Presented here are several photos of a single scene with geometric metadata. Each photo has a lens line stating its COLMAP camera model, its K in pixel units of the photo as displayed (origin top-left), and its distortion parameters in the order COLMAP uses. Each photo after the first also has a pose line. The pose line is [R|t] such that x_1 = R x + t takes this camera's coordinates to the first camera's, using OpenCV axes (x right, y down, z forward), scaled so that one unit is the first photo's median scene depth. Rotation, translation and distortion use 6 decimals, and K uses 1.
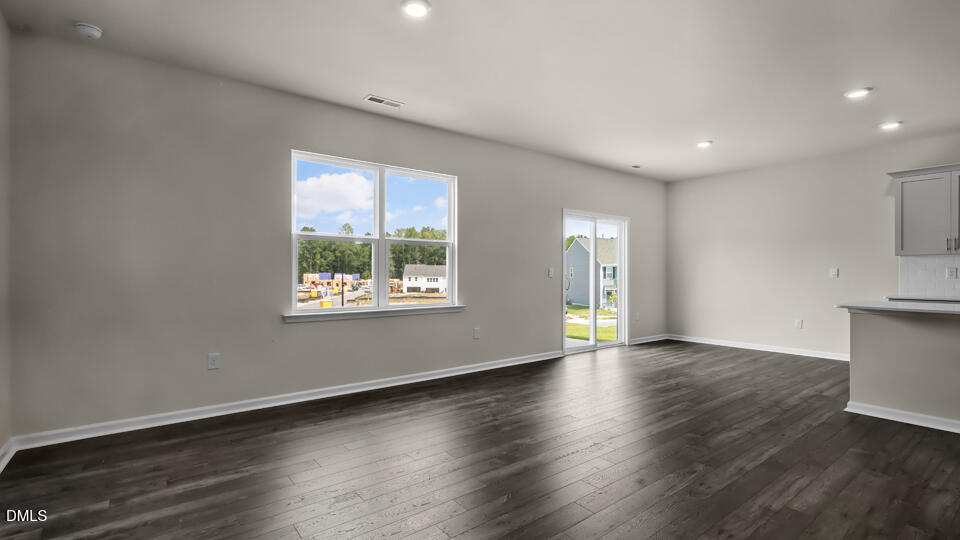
lens RADIAL K [[445.8, 0, 481.6], [0, 445.8, 271.9], [0, 0, 1]] dist [0.003866, 0.000692]
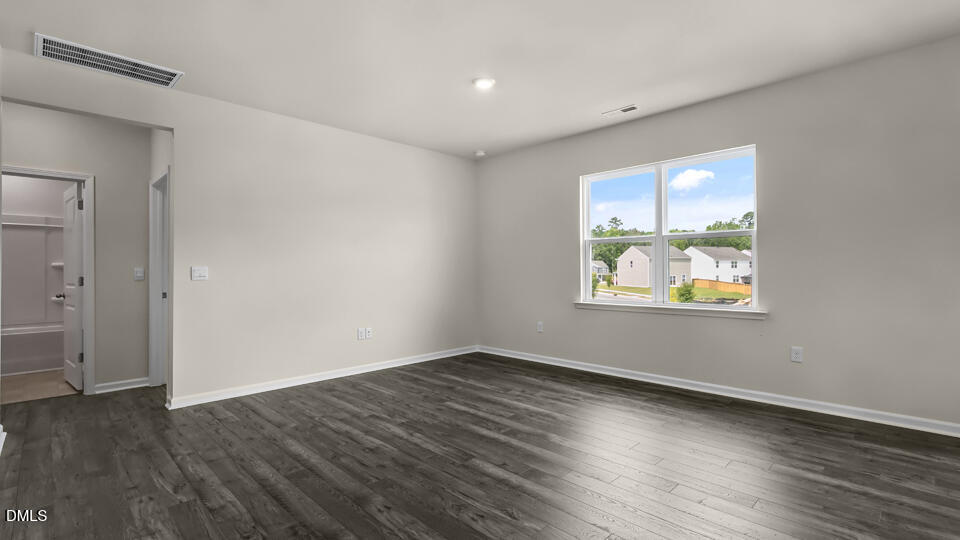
lens RADIAL K [[440.9, 0, 480.0], [0, 440.9, 270.0], [0, 0, 1]] dist [0.004401, 0.000843]
pose [[0.116931, 0.001321, -0.993139, 0.459464], [0.015624, 0.999873, 0.003170, -0.004853], [0.993017, -0.015888, 0.116895, 0.306052]]
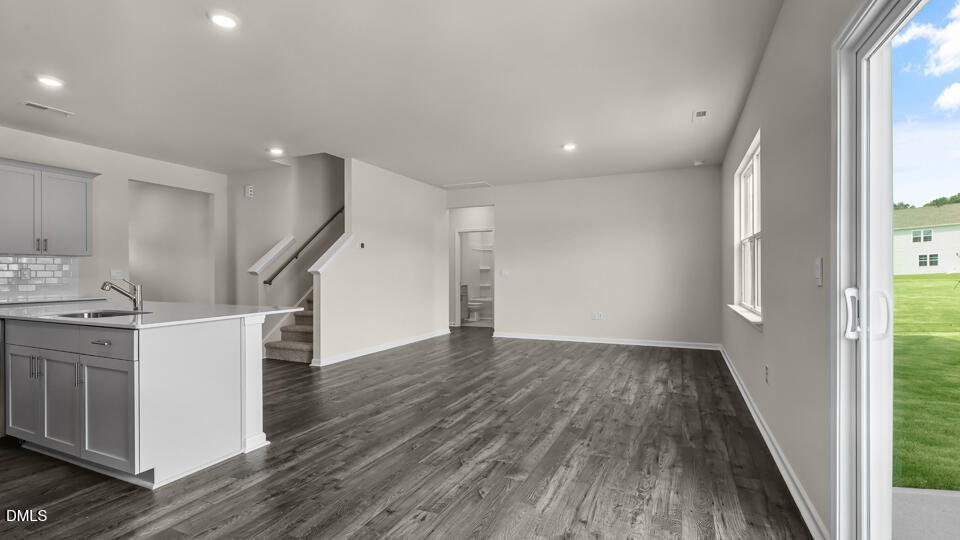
lens RADIAL K [[440.9, 0, 480.0], [0, 440.9, 270.0], [0, 0, 1]] dist [0.004401, 0.000843]
pose [[-0.888187, -0.000211, -0.459481, 0.437378], [0.005595, 0.999921, -0.011274, 0.002837], [0.459447, -0.012584, -0.888116, 0.985145]]
